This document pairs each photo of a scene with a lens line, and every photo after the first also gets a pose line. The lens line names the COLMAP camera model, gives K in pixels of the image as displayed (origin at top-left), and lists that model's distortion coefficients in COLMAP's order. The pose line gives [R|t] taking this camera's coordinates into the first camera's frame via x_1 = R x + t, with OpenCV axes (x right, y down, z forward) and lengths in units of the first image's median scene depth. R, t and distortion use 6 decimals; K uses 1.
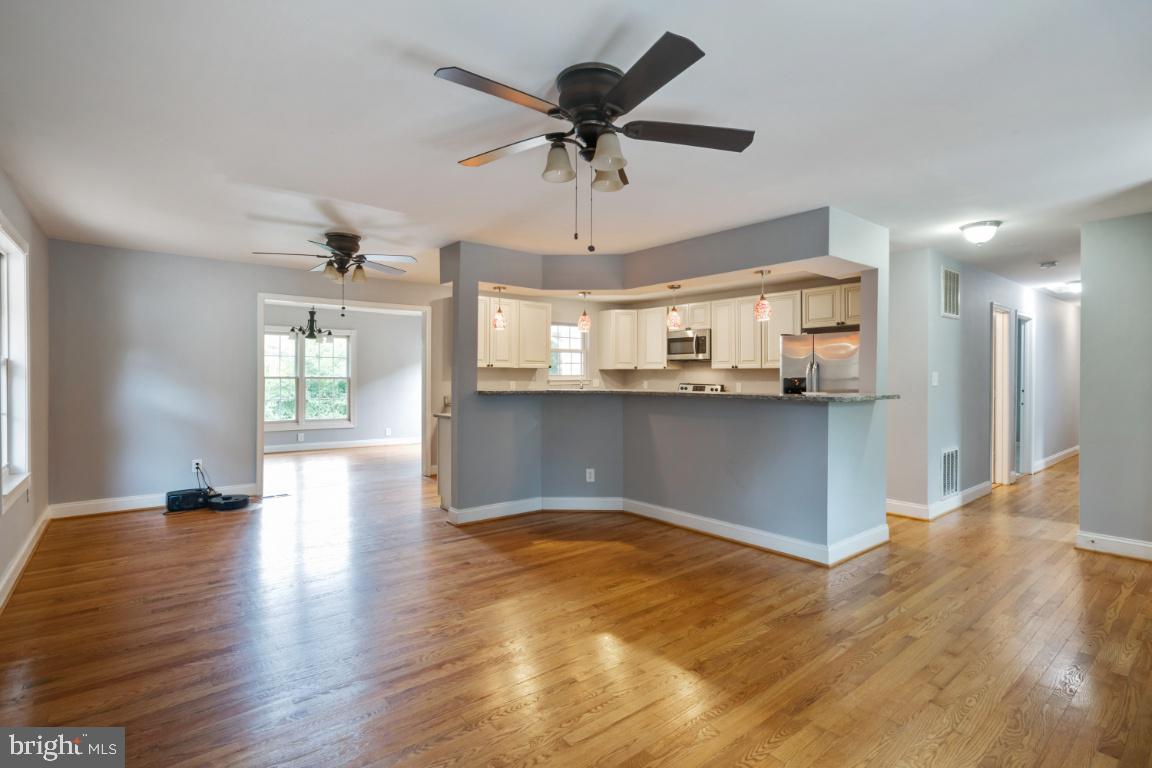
lens RADIAL K [[547.9, 0, 583.9], [0, 547.9, 380.4], [0, 0, 1]] dist [-0.009054, 0.000821]
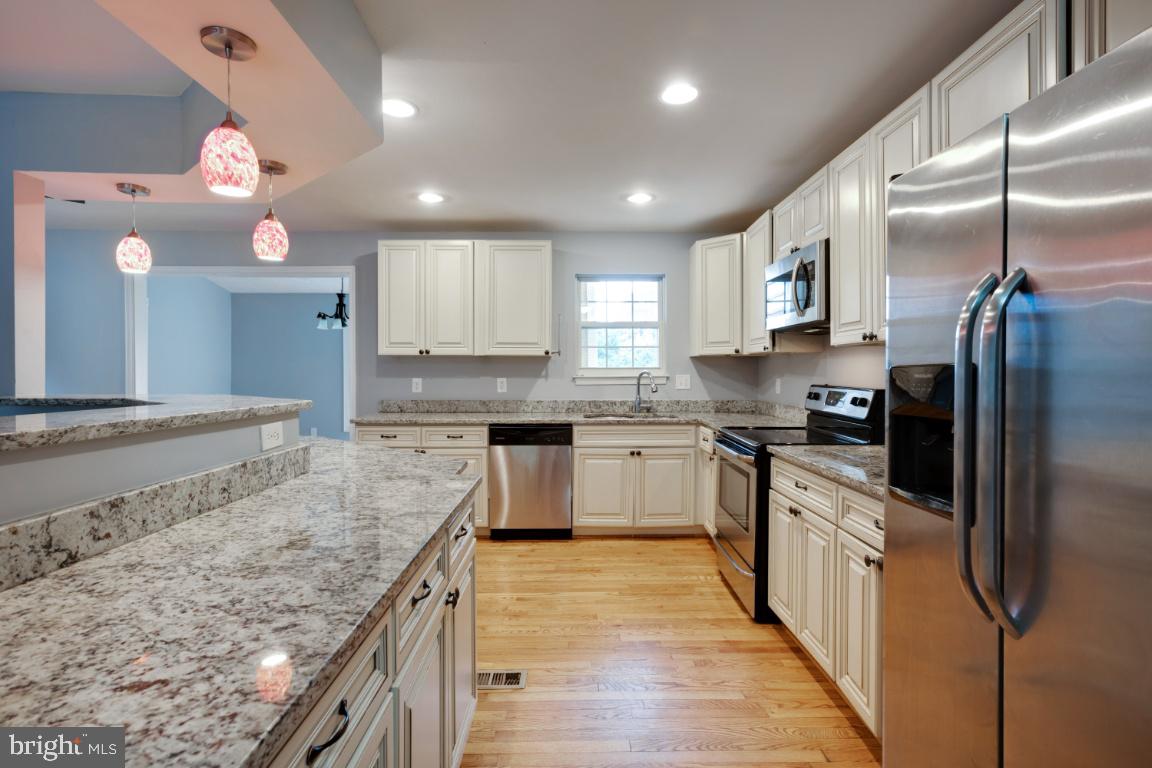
lens RADIAL K [[547.9, 0, 571.3], [0, 547.9, 377.6], [0, 0, 1]] dist [-0.009054, 0.000821]
pose [[0.770843, 0.001498, -0.637023, 0.324064], [-0.002307, 0.999997, -0.000440, 0.000728], [0.637021, 0.001809, 0.770845, 0.585252]]
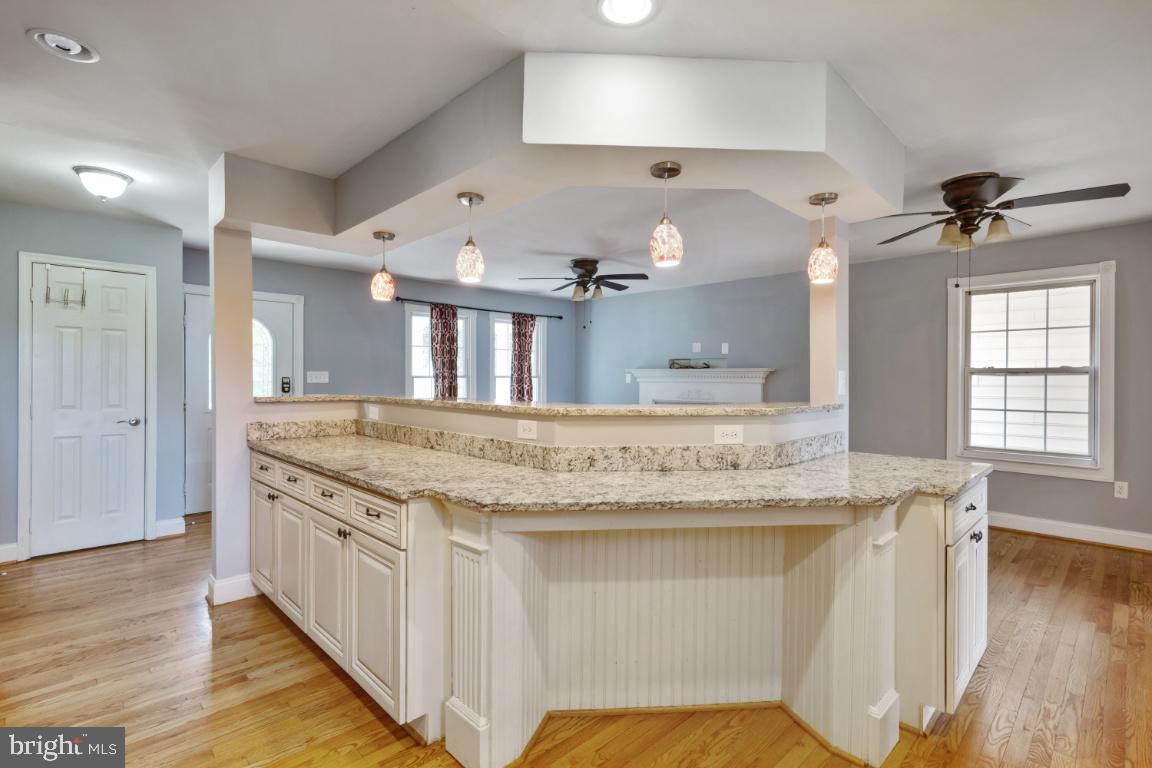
lens RADIAL K [[547.9, 0, 575.7], [0, 547.9, 382.6], [0, 0, 1]] dist [-0.009054, 0.000821]
pose [[-0.996709, -0.008678, -0.080599, 0.074128], [-0.009748, 0.999869, 0.012895, -0.005672], [0.080476, 0.013638, -0.996663, 1.000426]]
